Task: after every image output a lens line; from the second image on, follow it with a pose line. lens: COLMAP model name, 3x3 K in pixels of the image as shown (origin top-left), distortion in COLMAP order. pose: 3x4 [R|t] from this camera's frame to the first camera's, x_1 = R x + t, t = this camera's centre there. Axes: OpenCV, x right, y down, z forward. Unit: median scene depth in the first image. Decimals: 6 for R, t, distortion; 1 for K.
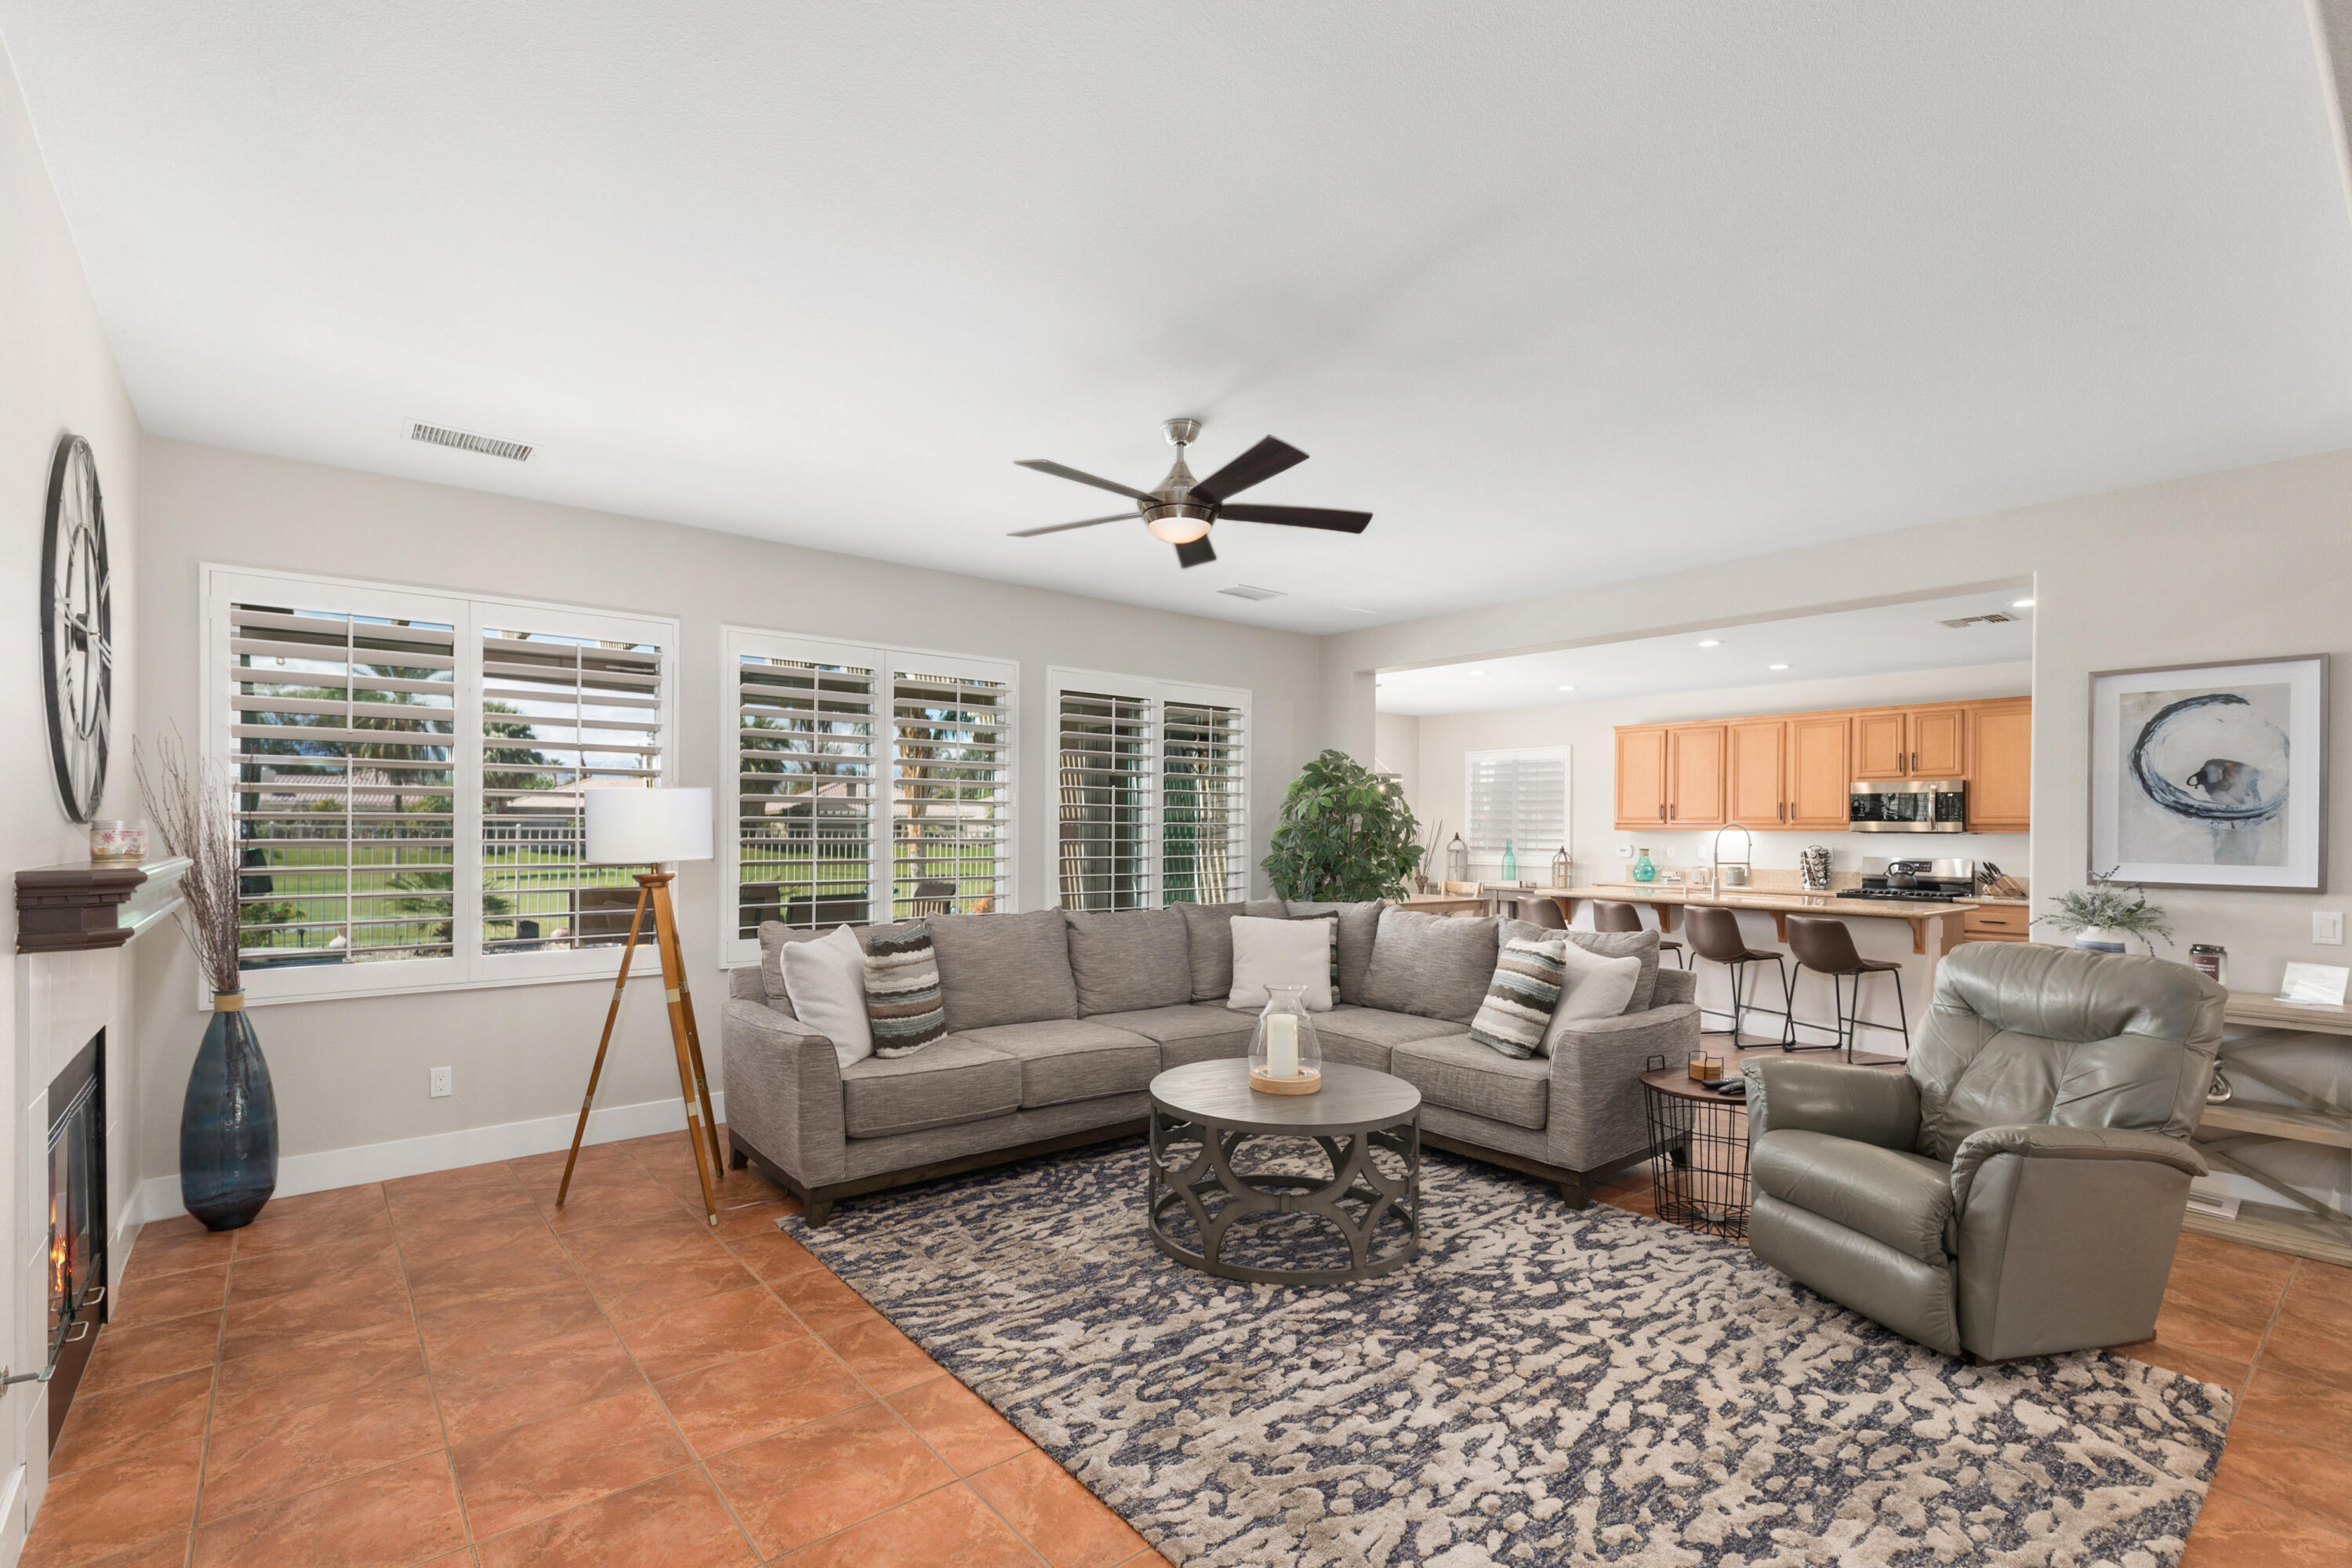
lens RADIAL K [[1083.6, 0, 1161.0], [0, 1083.6, 824.0], [0, 0, 1]] dist [0.001737, 0.000543]
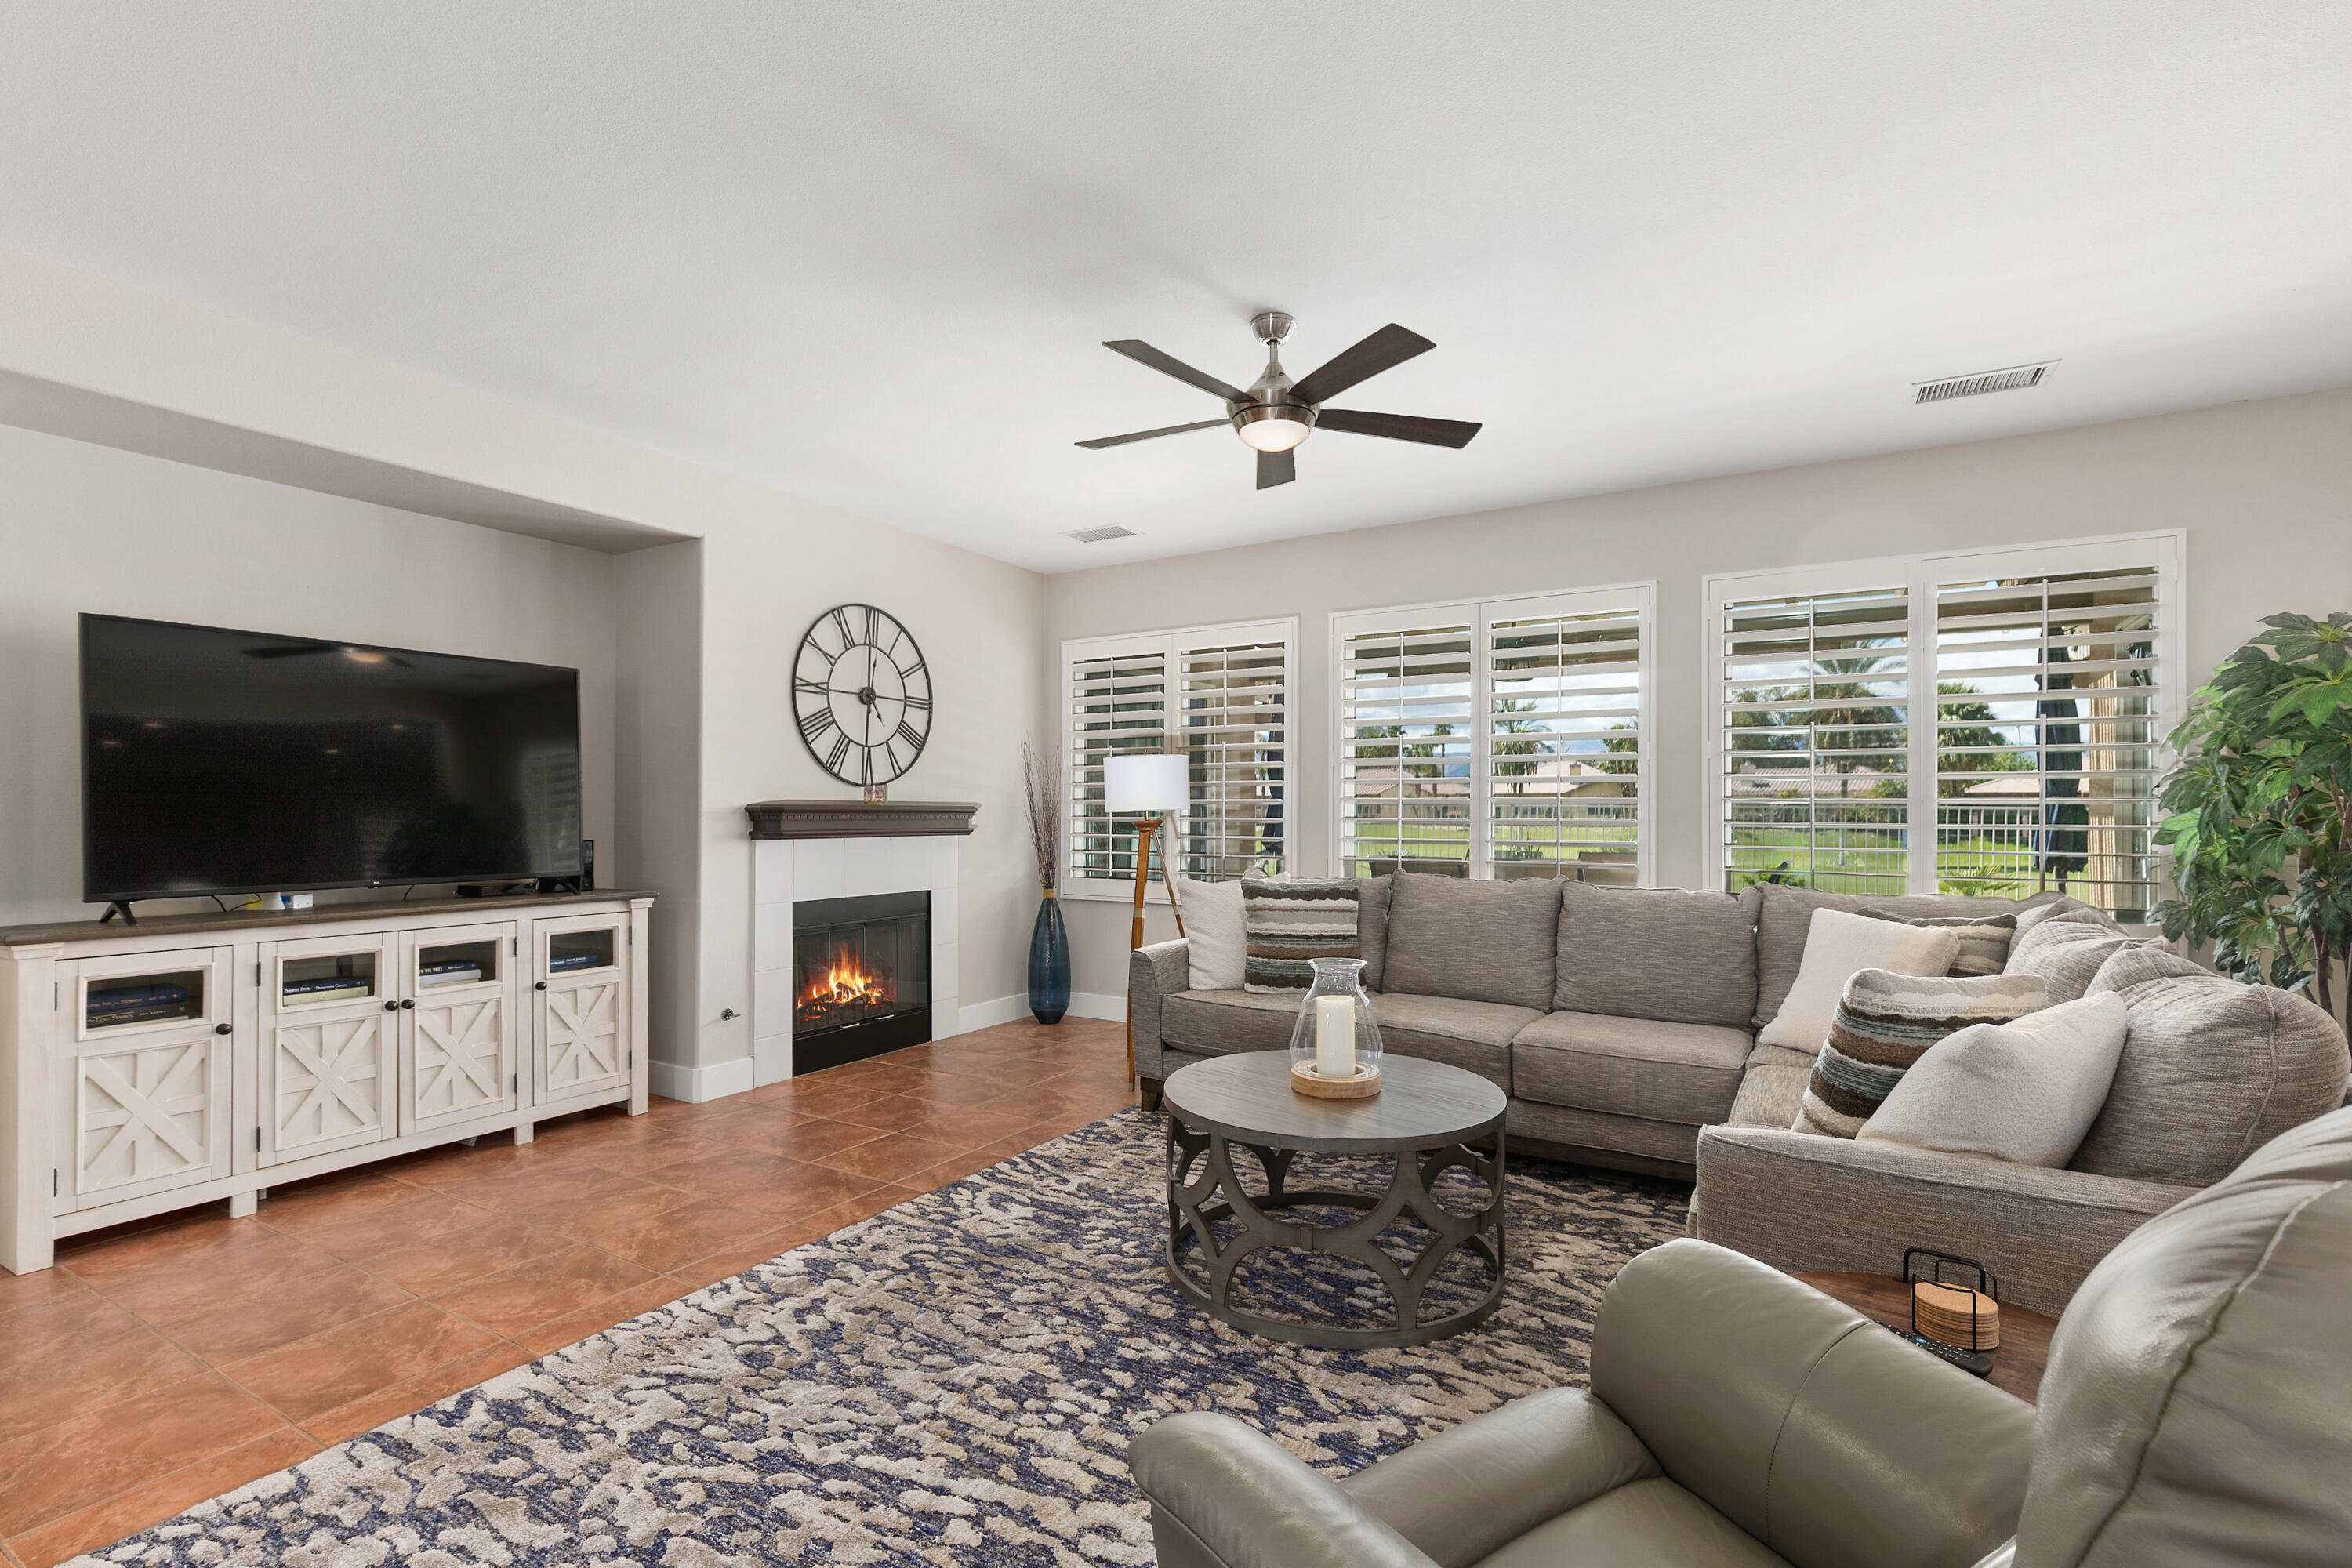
lens RADIAL K [[1083.6, 0, 1172.4], [0, 1083.6, 803.2], [0, 0, 1]] dist [0.001737, 0.000543]
pose [[0.332179, -0.010474, -0.943158, 1.013148], [0.001154, 0.999942, -0.010698, 0.049874], [0.943216, 0.002465, 0.332172, 0.756819]]
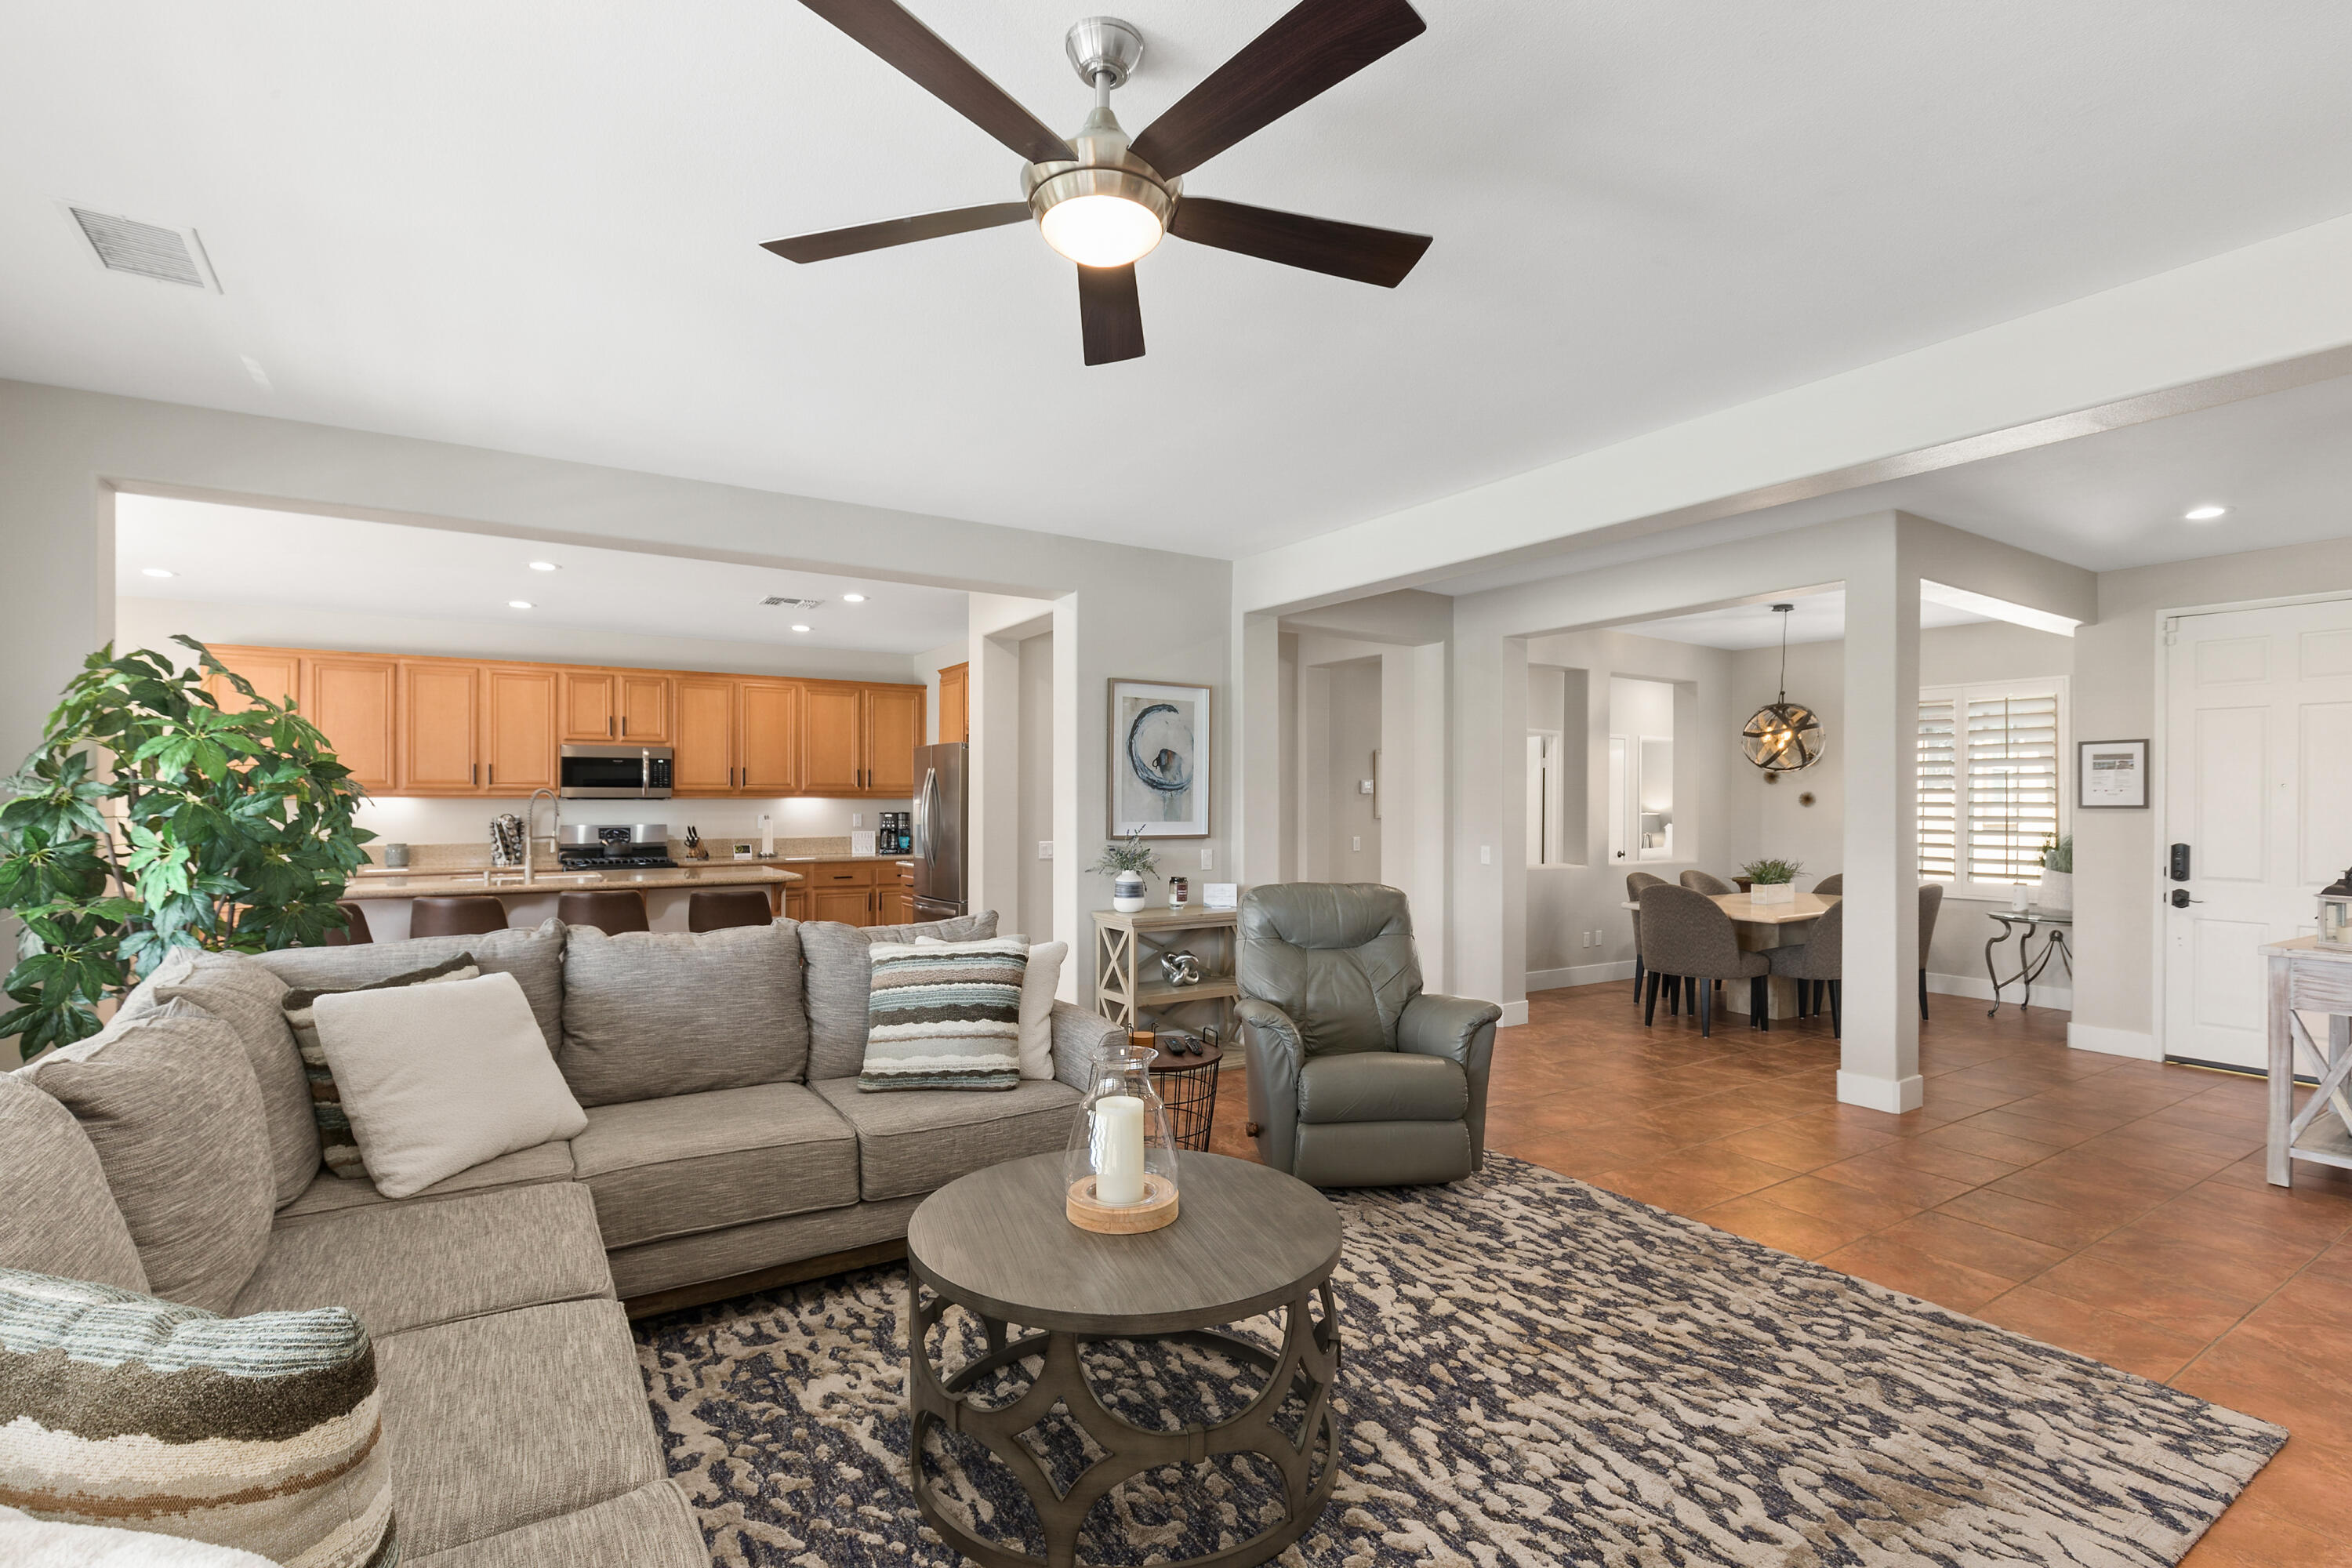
lens RADIAL K [[1083.6, 0, 1184.1], [0, 1083.6, 787.1], [0, 0, 1]] dist [0.001737, 0.000543]
pose [[0.103082, 0.004814, 0.994661, -0.622688], [-0.005942, 0.999973, -0.004224, -0.003299], [-0.994655, -0.005475, 0.103108, 1.099422]]
